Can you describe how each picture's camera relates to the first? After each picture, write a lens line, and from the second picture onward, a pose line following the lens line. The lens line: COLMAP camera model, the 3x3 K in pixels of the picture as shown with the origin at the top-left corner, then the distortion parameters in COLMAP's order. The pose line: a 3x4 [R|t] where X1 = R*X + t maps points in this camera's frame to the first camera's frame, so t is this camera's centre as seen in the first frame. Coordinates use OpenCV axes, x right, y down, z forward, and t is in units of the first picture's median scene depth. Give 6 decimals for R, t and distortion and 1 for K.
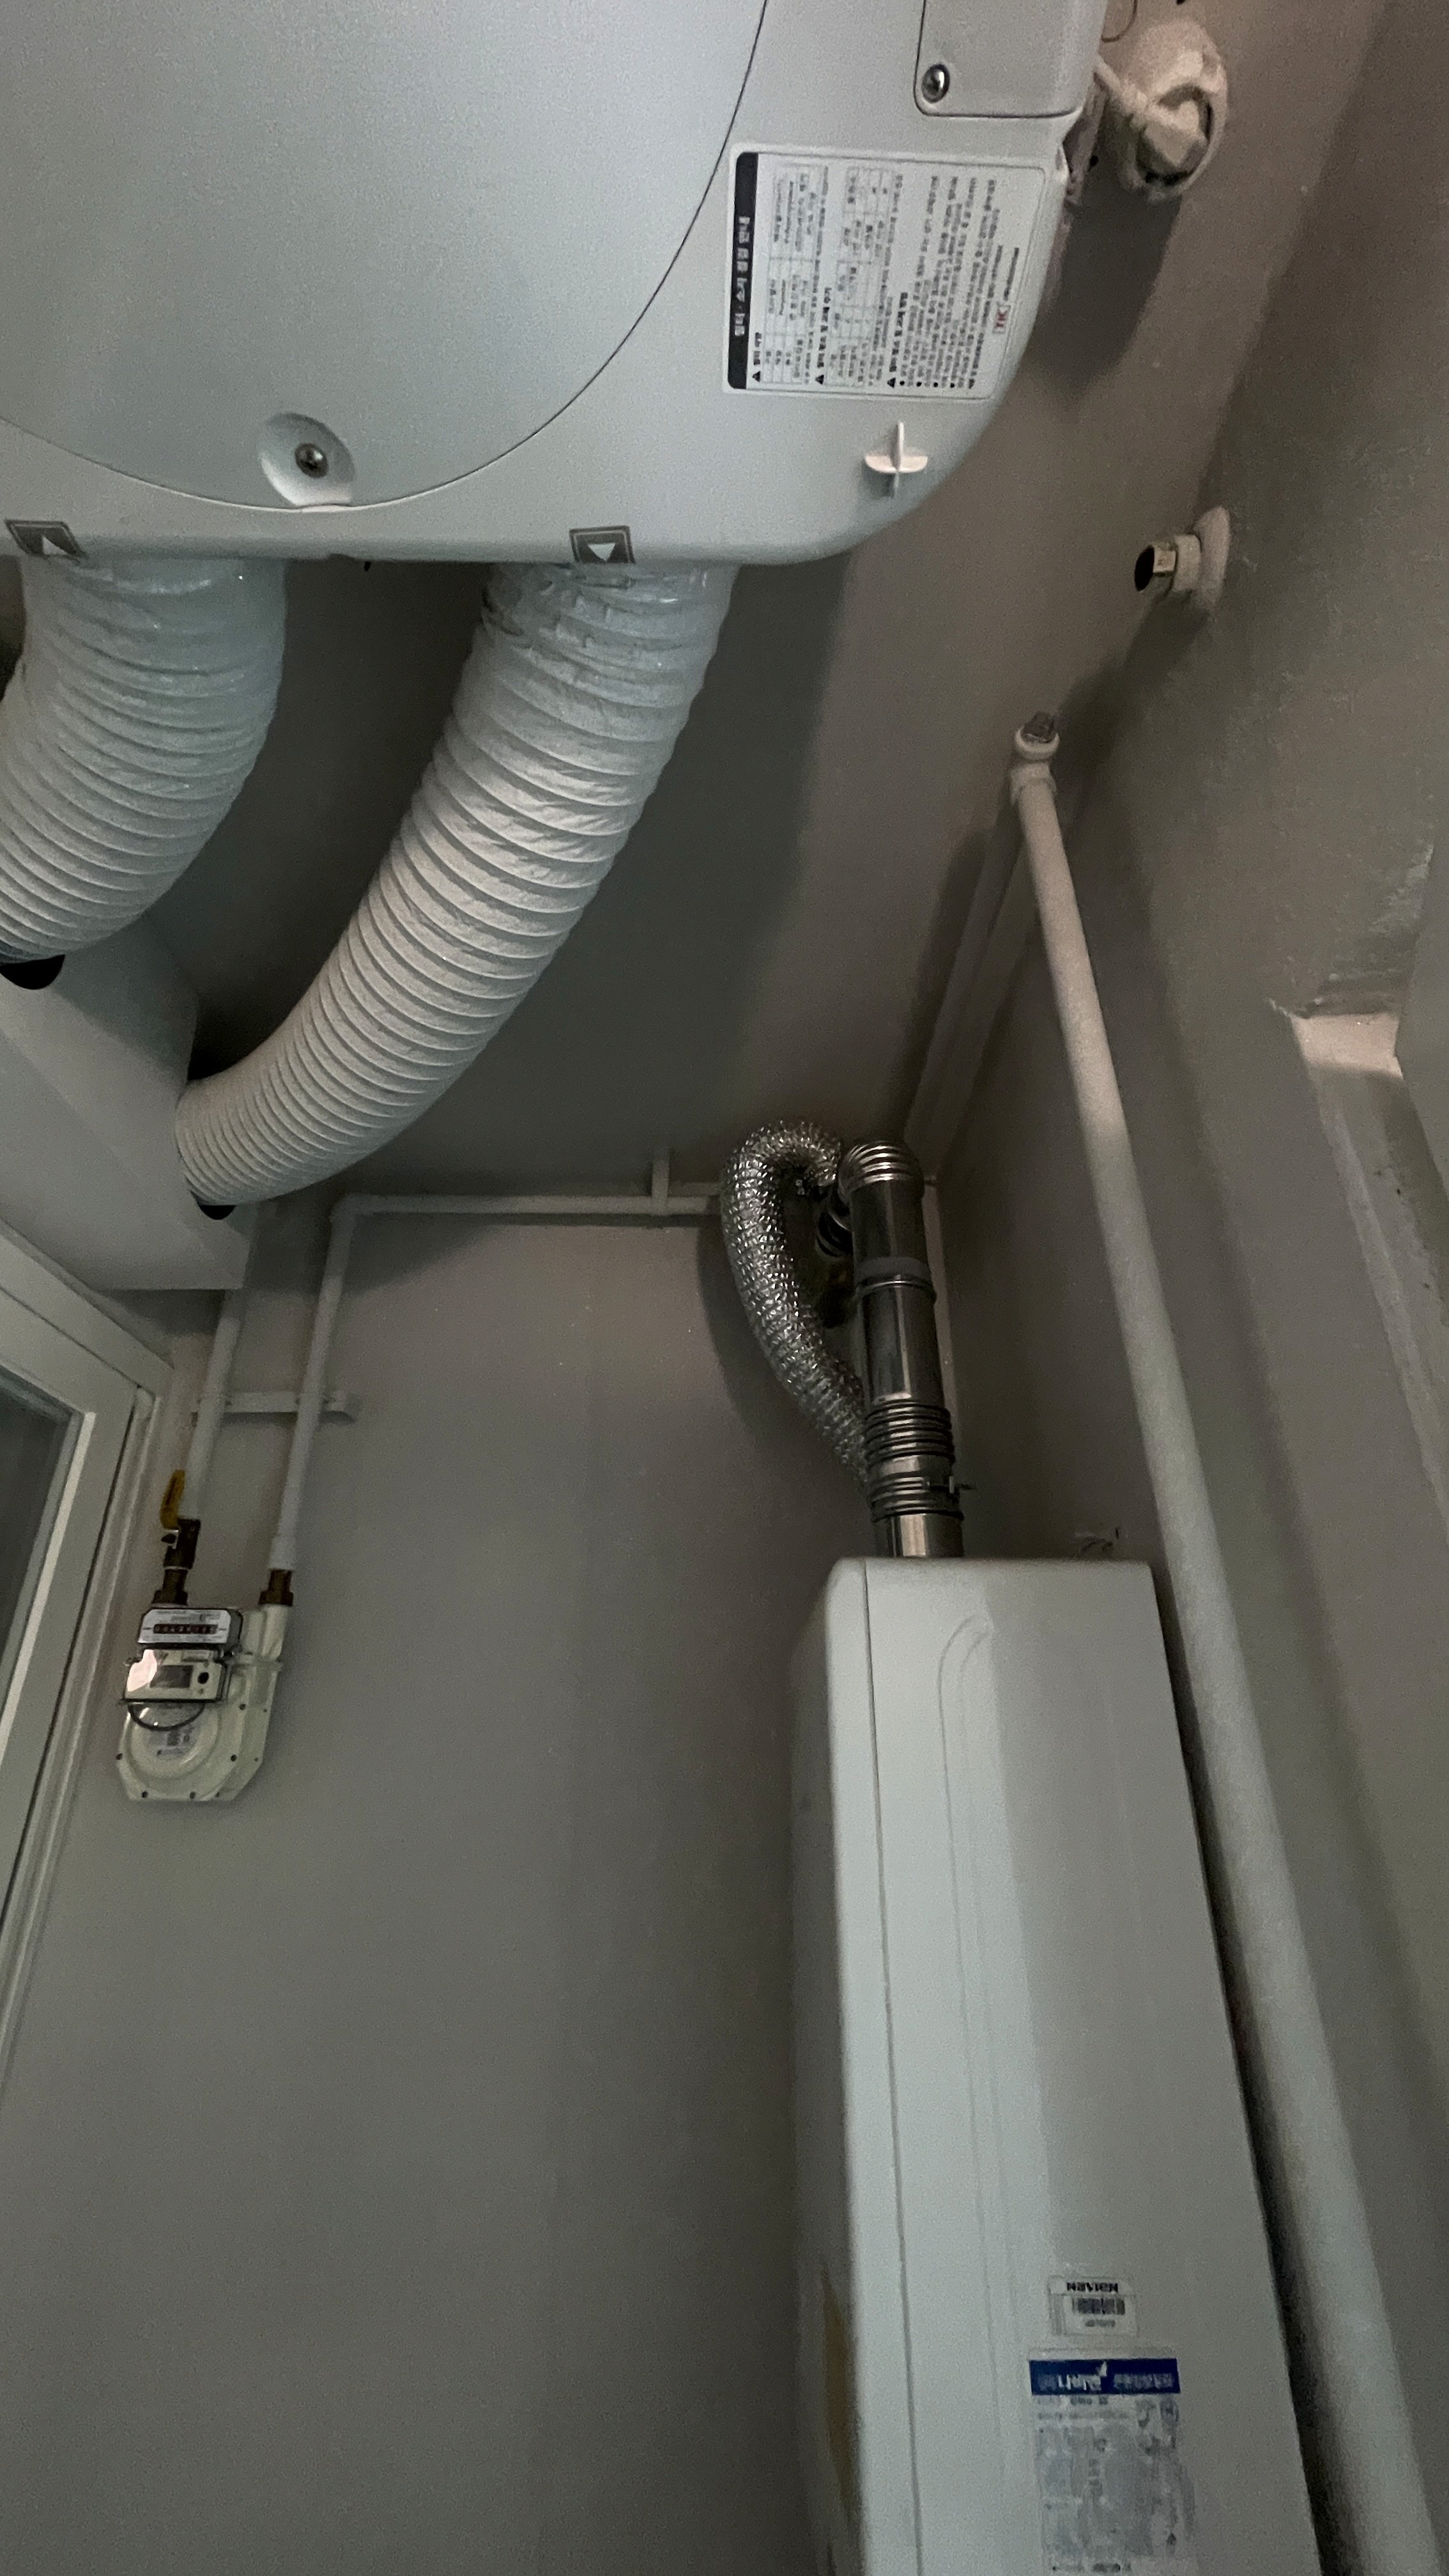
lens RADIAL K [[1033.0, 0, 724.5], [0, 1033.0, 1288.0], [0, 0, 1]] dist [0.001981, -0.000039]
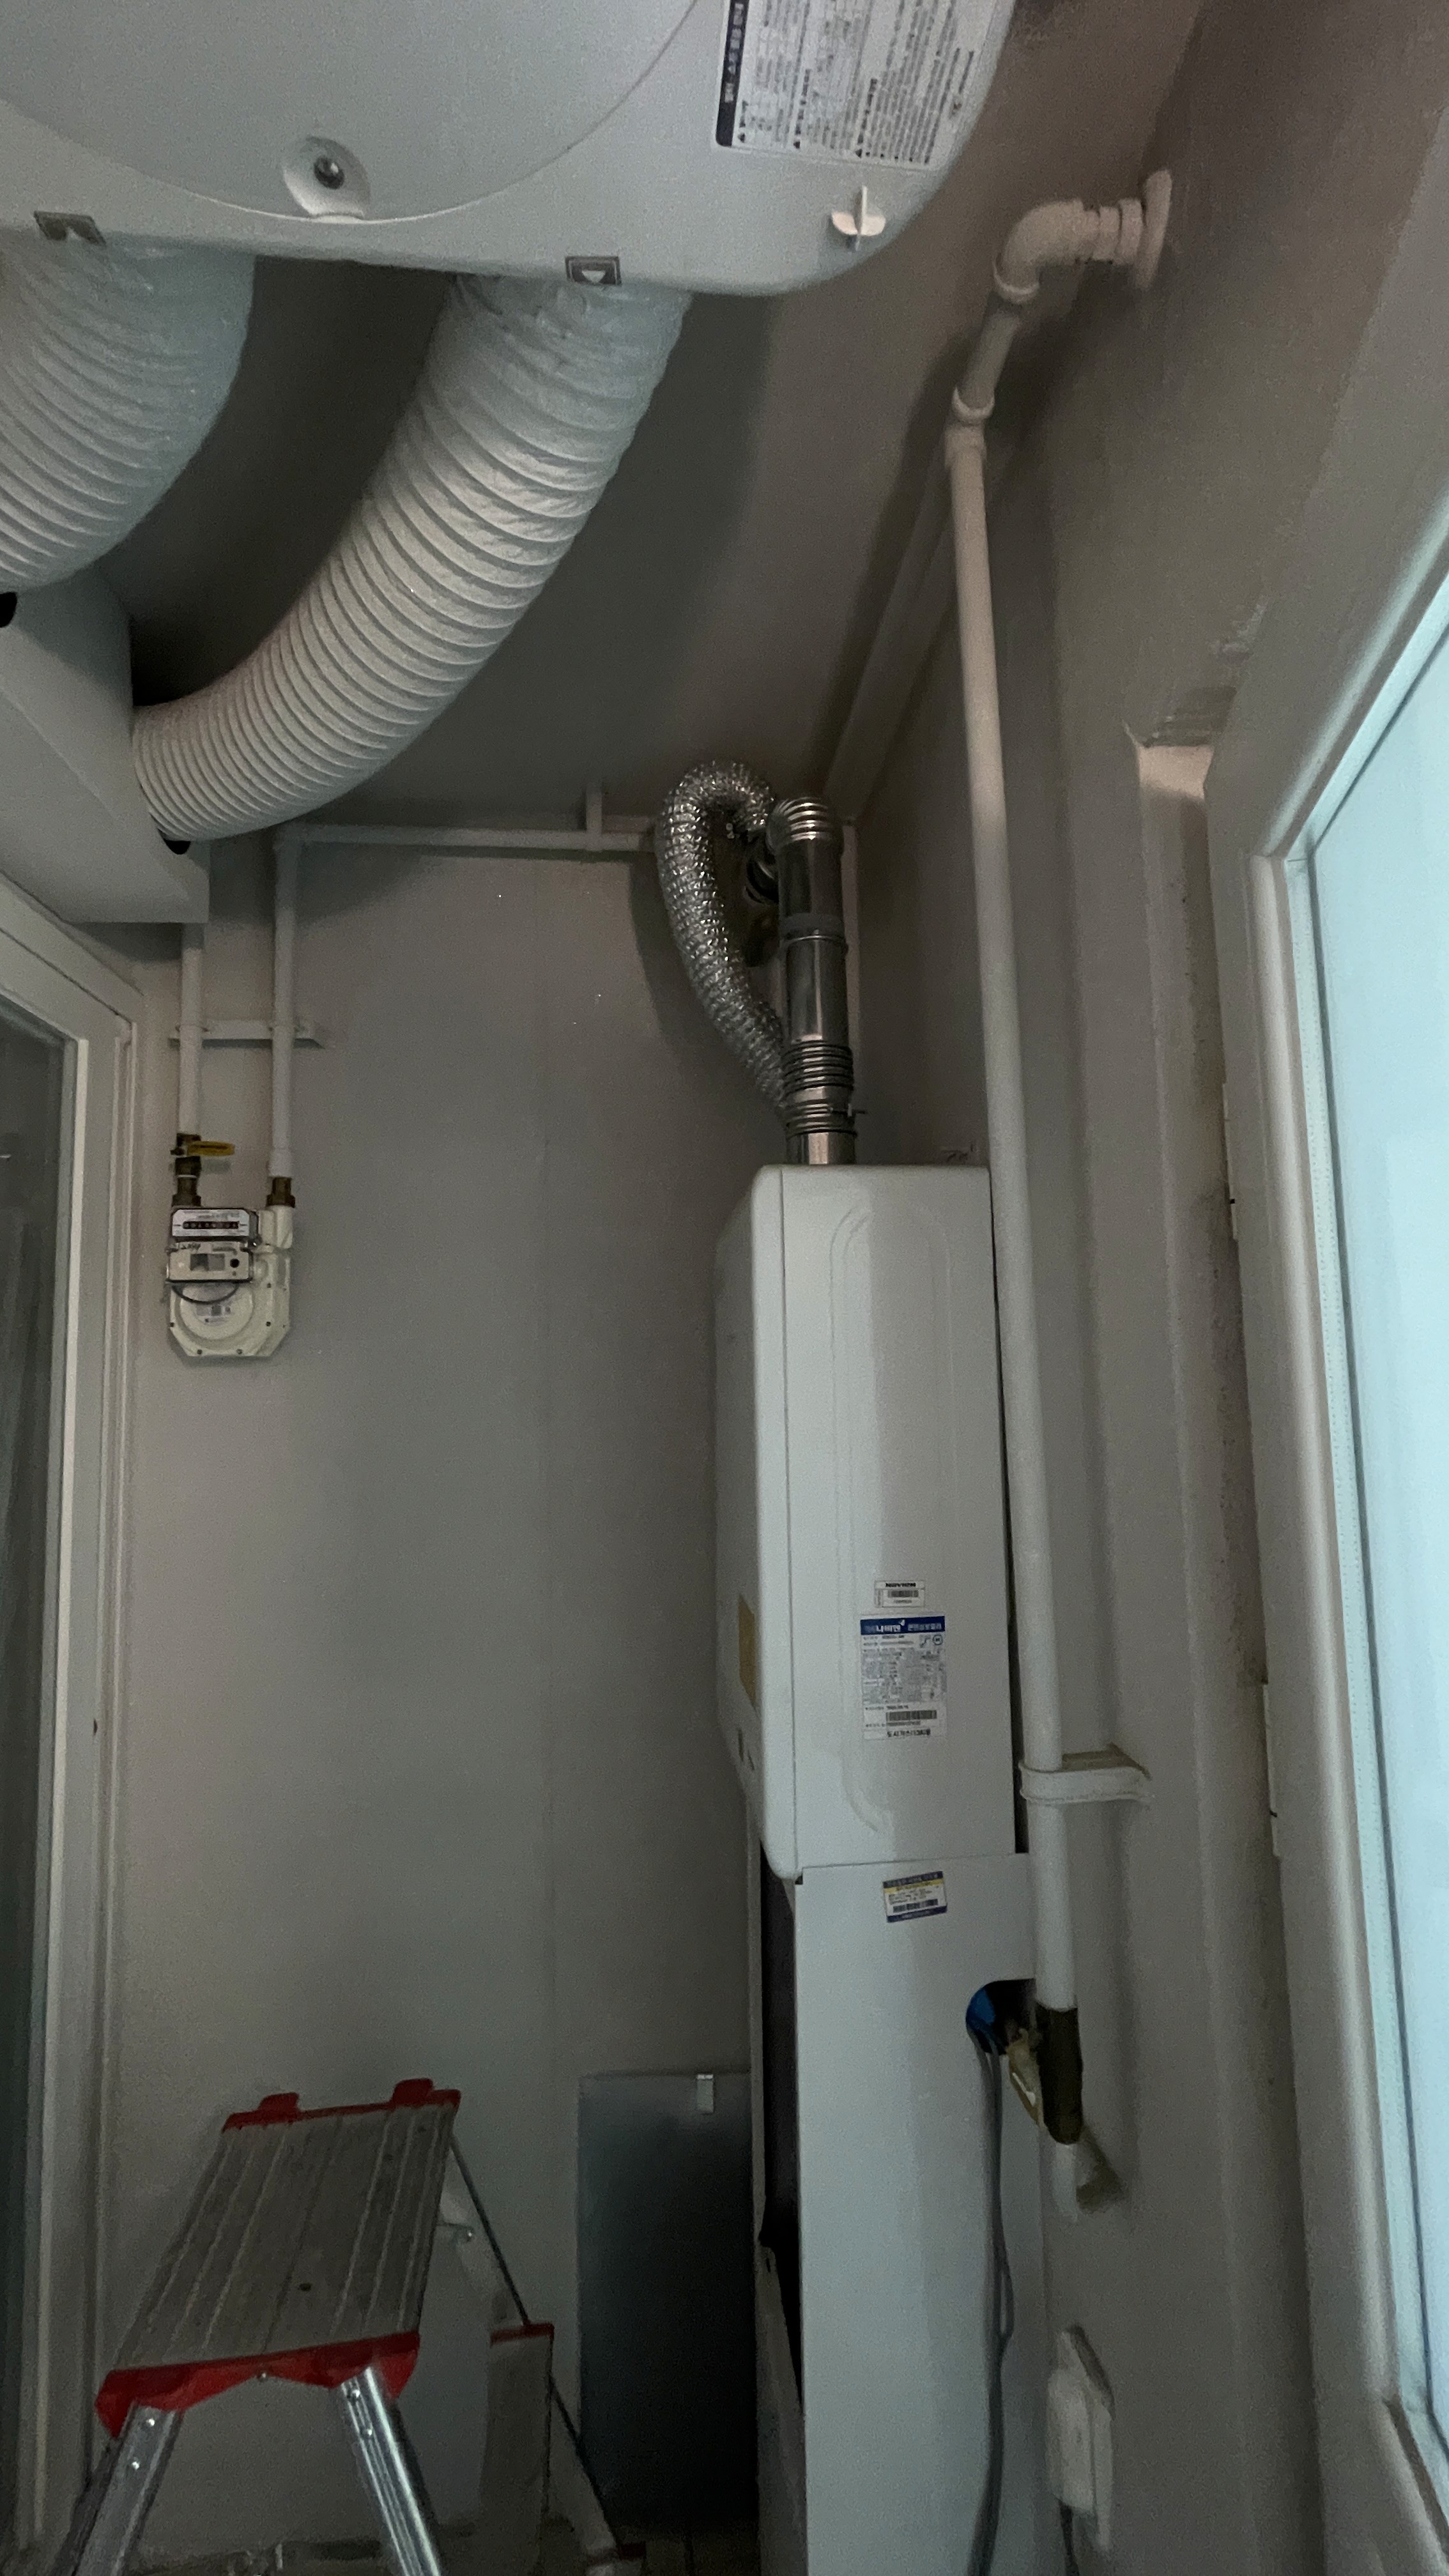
lens RADIAL K [[1037.2, 0, 713.9], [0, 1037.2, 1276.8], [0, 0, 1]] dist [0.014898, -0.000285]
pose [[0.996764, -0.009533, 0.079814, -0.054805], [-0.018777, 0.937857, 0.346514, -0.060163], [-0.078158, -0.346892, 0.934643, -0.270893]]
